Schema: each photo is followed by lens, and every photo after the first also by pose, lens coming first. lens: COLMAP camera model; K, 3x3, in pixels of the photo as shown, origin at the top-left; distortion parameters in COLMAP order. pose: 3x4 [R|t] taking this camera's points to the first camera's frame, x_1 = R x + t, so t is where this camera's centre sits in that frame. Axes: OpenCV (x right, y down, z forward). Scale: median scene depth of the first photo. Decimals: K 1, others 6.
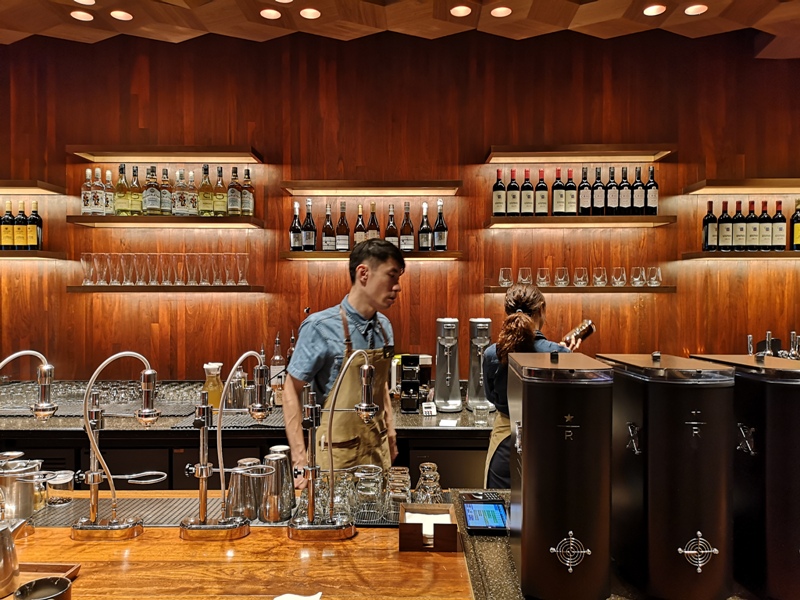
lens RADIAL K [[626.2, 0, 409.7], [0, 626.2, 298.6], [0, 0, 1]] dist [0.077492, -0.111414]
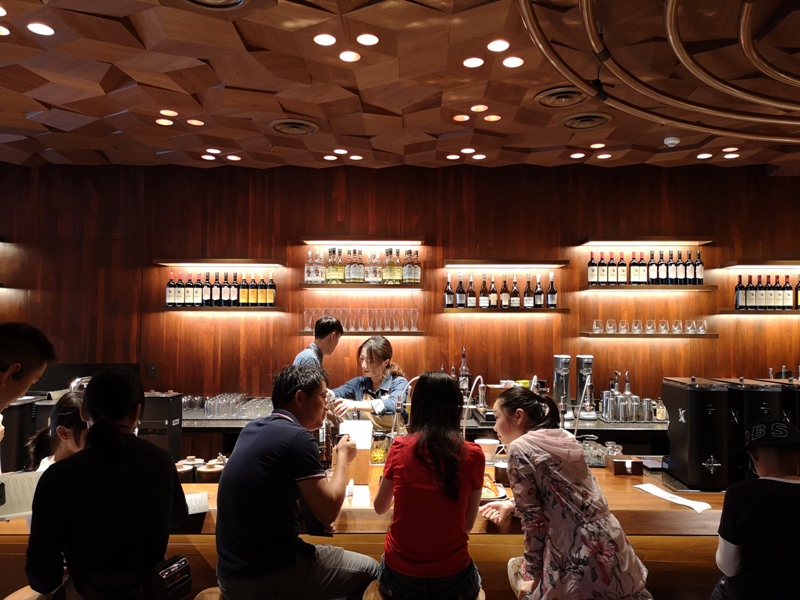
lens RADIAL K [[626.2, 0, 409.7], [0, 626.2, 298.6], [0, 0, 1]] dist [0.077492, -0.111414]
pose [[0.999984, 0.004616, 0.003165, -0.280440], [-0.004469, 0.998979, -0.044946, -0.030827], [-0.003369, 0.044931, 0.998984, -0.436251]]
